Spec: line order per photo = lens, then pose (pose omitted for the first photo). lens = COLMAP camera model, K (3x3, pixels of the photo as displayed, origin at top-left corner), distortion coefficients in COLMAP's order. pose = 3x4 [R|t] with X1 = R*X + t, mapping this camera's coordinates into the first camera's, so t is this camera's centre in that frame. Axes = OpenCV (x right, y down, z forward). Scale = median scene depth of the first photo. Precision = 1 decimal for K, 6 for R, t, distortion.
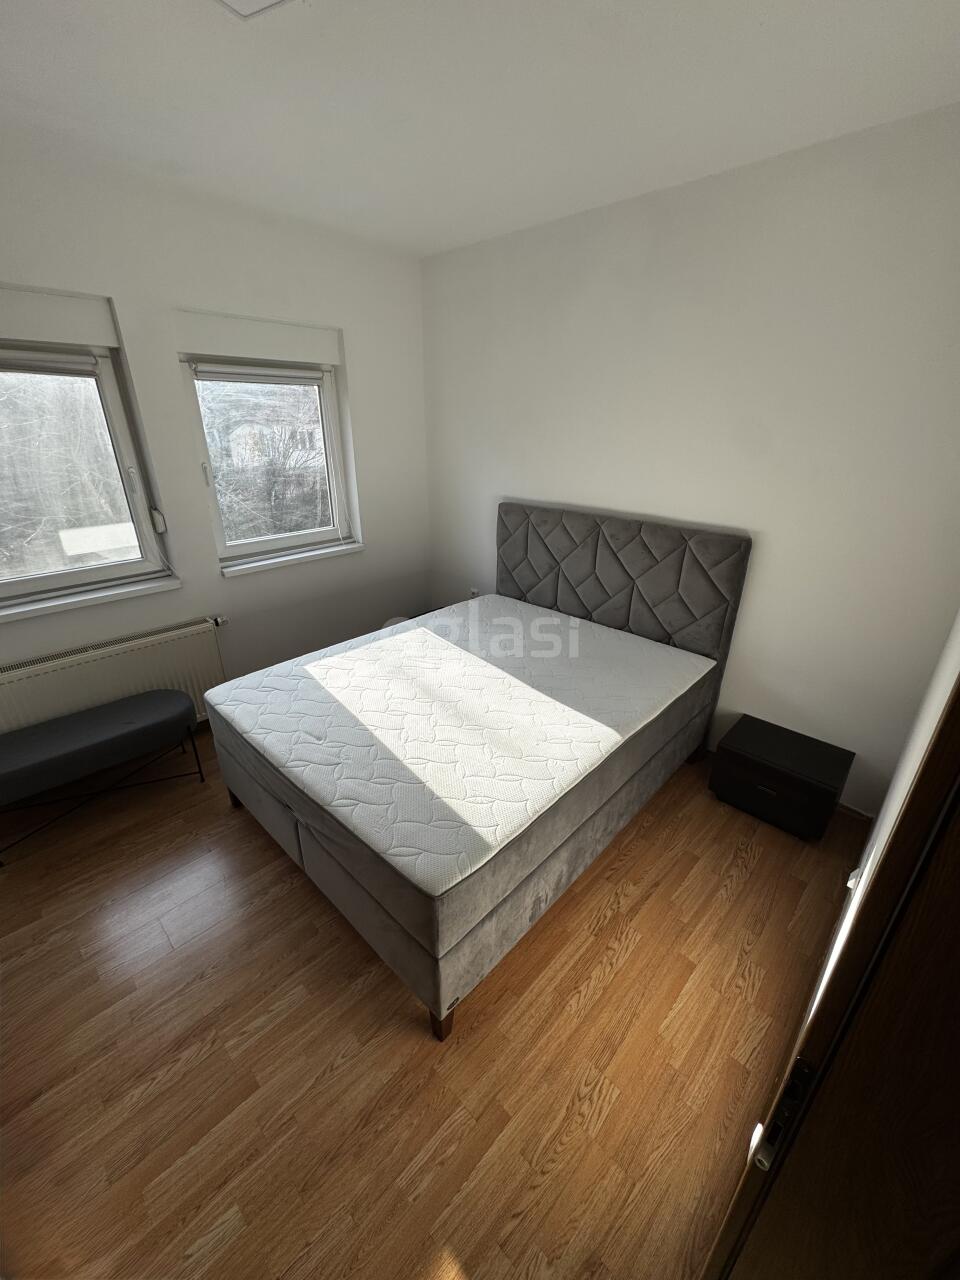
lens RADIAL K [[511.1, 0, 481.7], [0, 511.1, 640.4], [0, 0, 1]] dist [-0.001830, 0.000110]
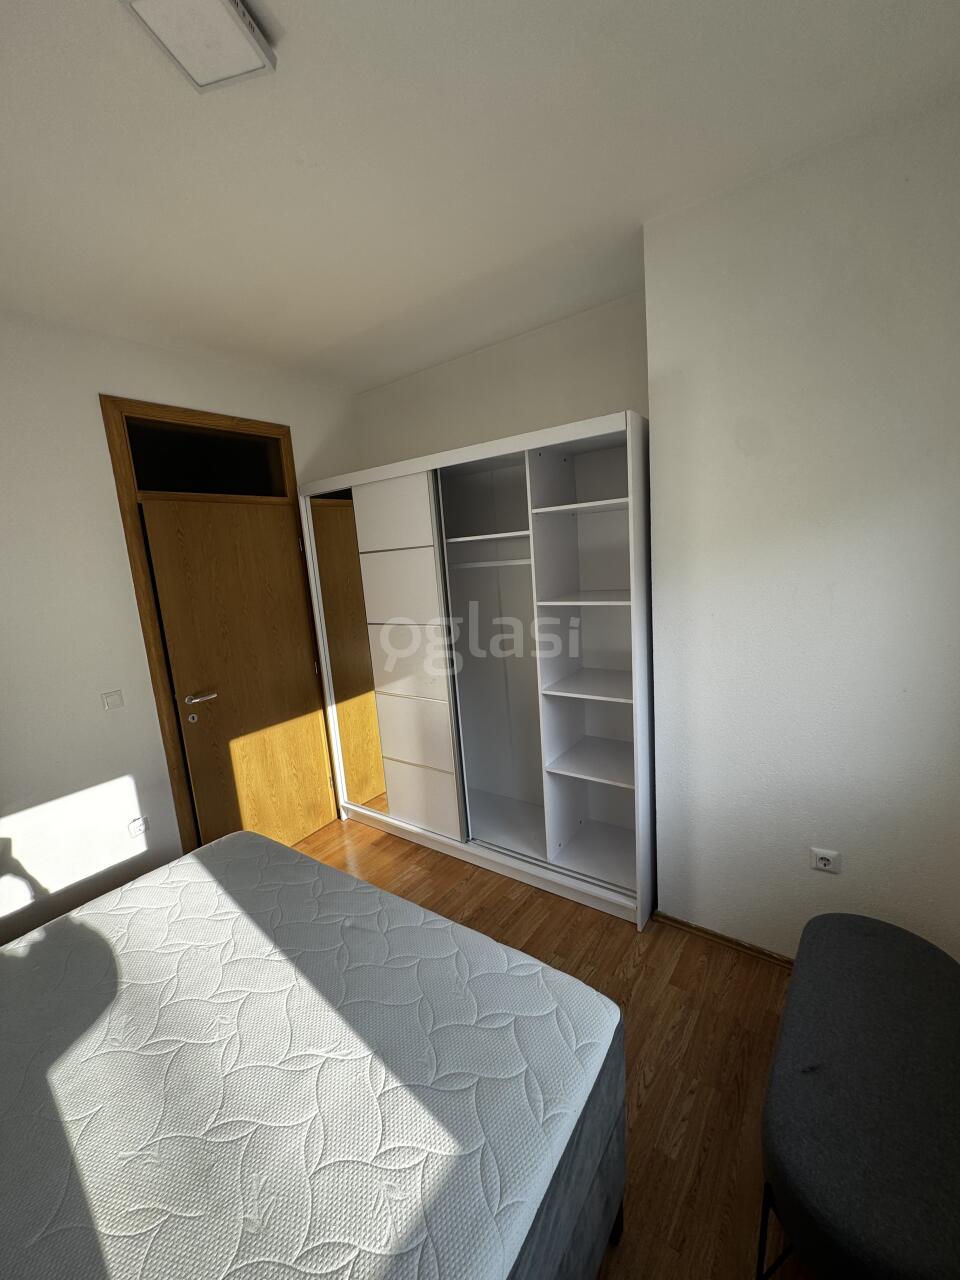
lens RADIAL K [[511.1, 0, 481.7], [0, 511.1, 640.4], [0, 0, 1]] dist [-0.001830, 0.000110]
pose [[-0.989160, 0.088392, -0.117261, -0.601679], [0.010237, 0.838106, 0.545412, -0.730957], [0.146487, 0.538299, -0.829925, 1.874390]]
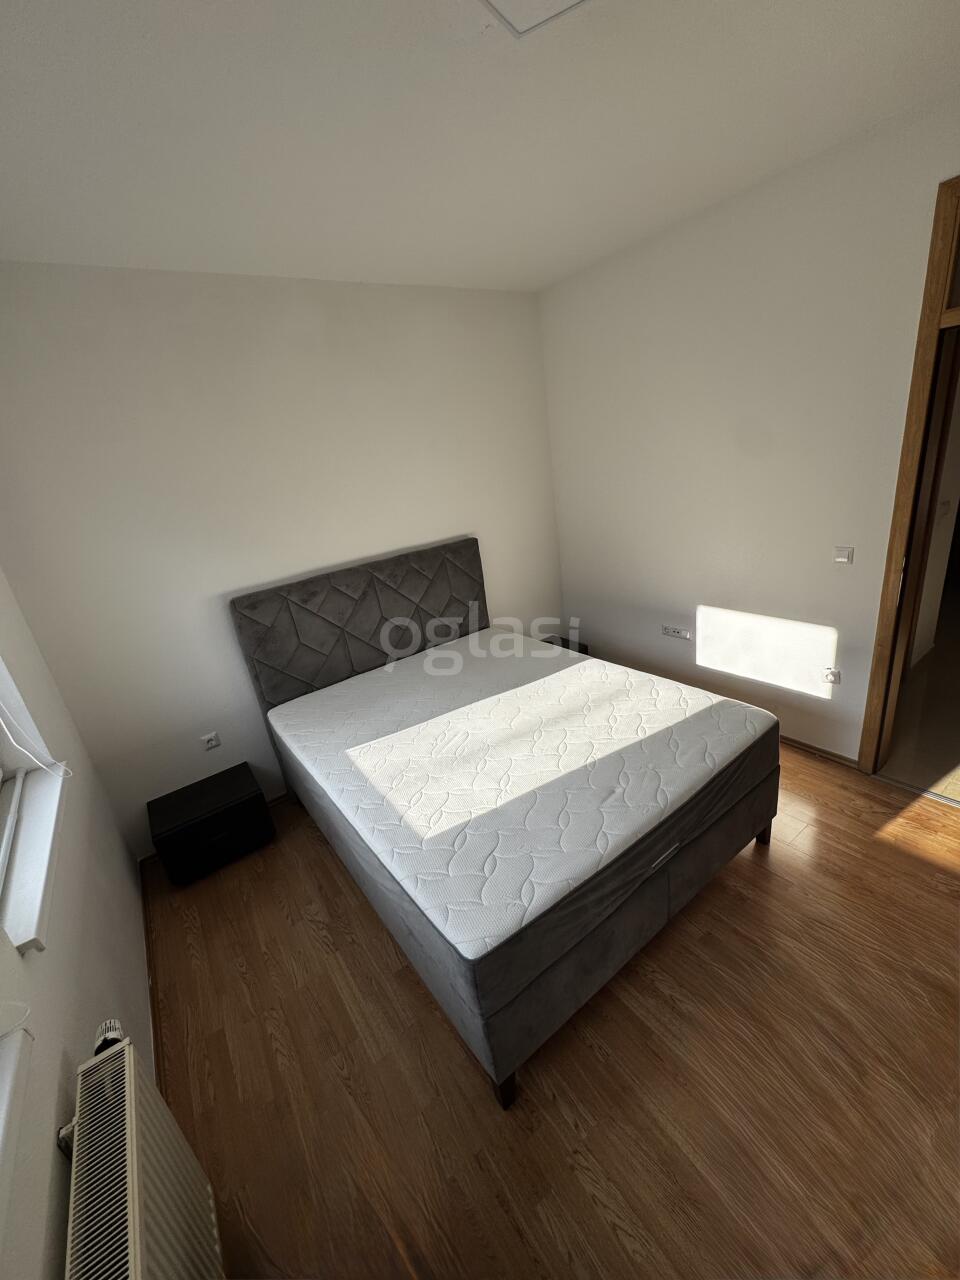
lens RADIAL K [[511.1, 0, 481.7], [0, 511.1, 640.4], [0, 0, 1]] dist [-0.001830, 0.000110]
pose [[0.178519, -0.371243, 0.911213, -1.432013], [0.515697, 0.824004, 0.234680, -0.474423], [-0.837967, 0.428015, 0.338549, 1.025743]]
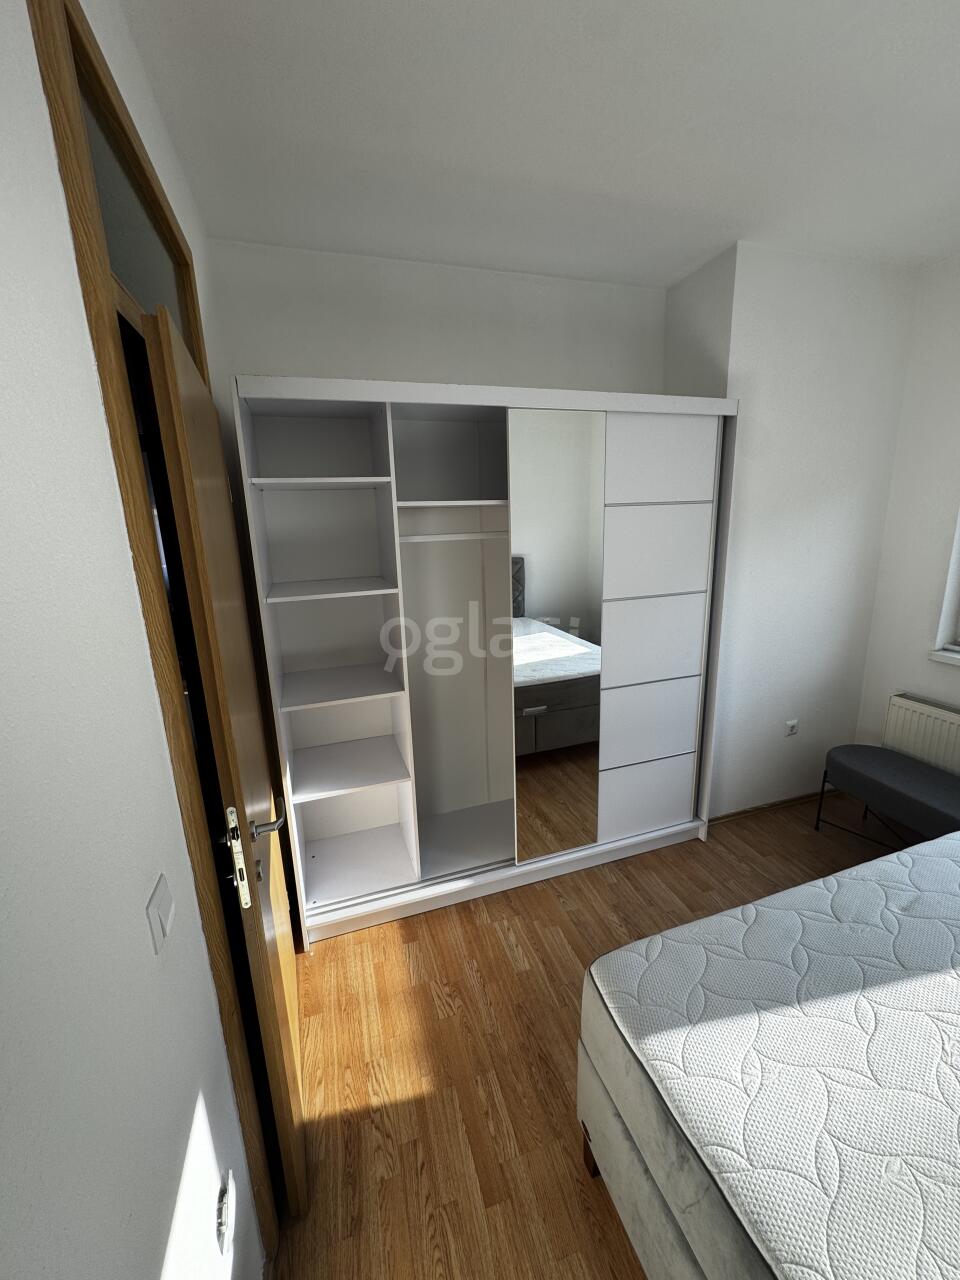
lens RADIAL K [[511.1, 0, 481.7], [0, 511.1, 640.4], [0, 0, 1]] dist [-0.001830, 0.000110]
pose [[-0.474929, 0.213494, -0.853735, 0.589526], [-0.321590, 0.860926, 0.394191, -0.262785], [0.819160, 0.461765, -0.340221, 0.806527]]
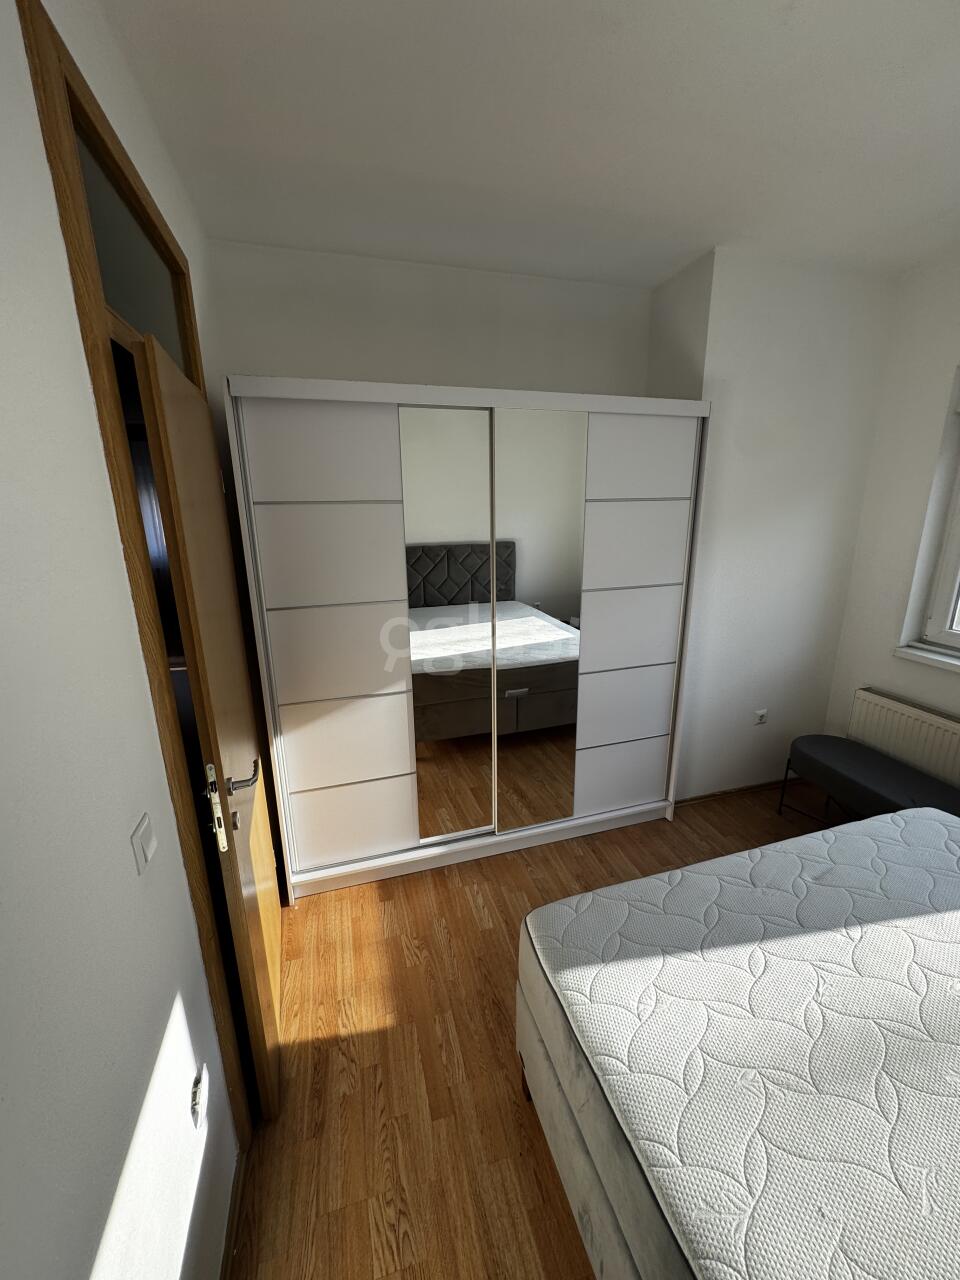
lens RADIAL K [[511.6, 0, 481.8], [0, 511.6, 640.9], [0, 0, 1]] dist [-0.001890, -0.000021]
pose [[-0.495907, 0.227837, -0.837954, 0.625610], [-0.337971, 0.838243, 0.427930, -0.336177], [0.799907, 0.495418, -0.338688, 0.913372]]
